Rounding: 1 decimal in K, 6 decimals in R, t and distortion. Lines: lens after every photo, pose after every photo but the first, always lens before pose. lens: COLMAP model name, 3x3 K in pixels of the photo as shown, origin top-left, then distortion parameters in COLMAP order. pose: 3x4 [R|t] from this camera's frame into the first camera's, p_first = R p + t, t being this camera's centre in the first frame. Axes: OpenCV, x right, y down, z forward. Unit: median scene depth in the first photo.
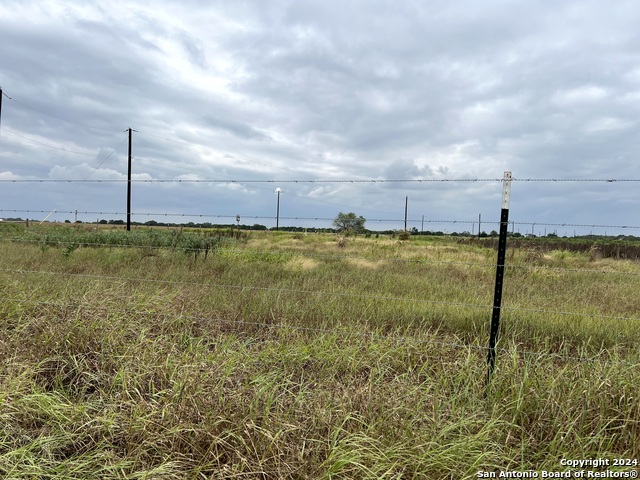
lens RADIAL K [[490.2, 0, 322.0], [0, 490.2, 237.2], [0, 0, 1]] dist [0.013957, -0.010696]
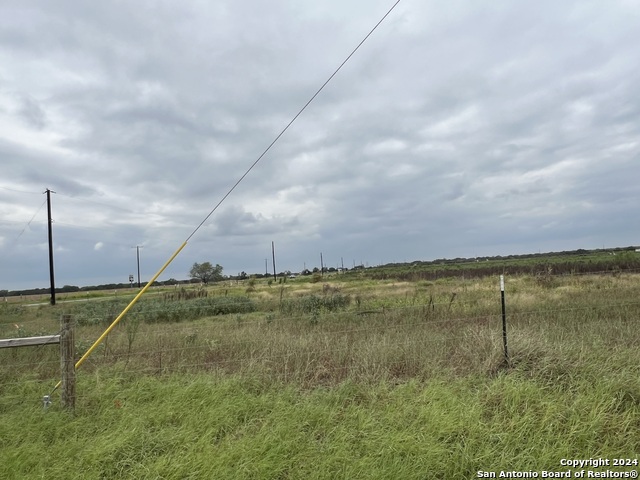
lens RADIAL K [[493.0, 0, 314.4], [0, 493.0, 239.4], [0, 0, 1]] dist [-0.011583, -0.000572]
pose [[0.925051, -0.073520, 0.372659, -0.098688], [0.106231, 0.992014, -0.067989, -0.002950], [-0.364684, 0.102482, 0.925474, -0.019306]]
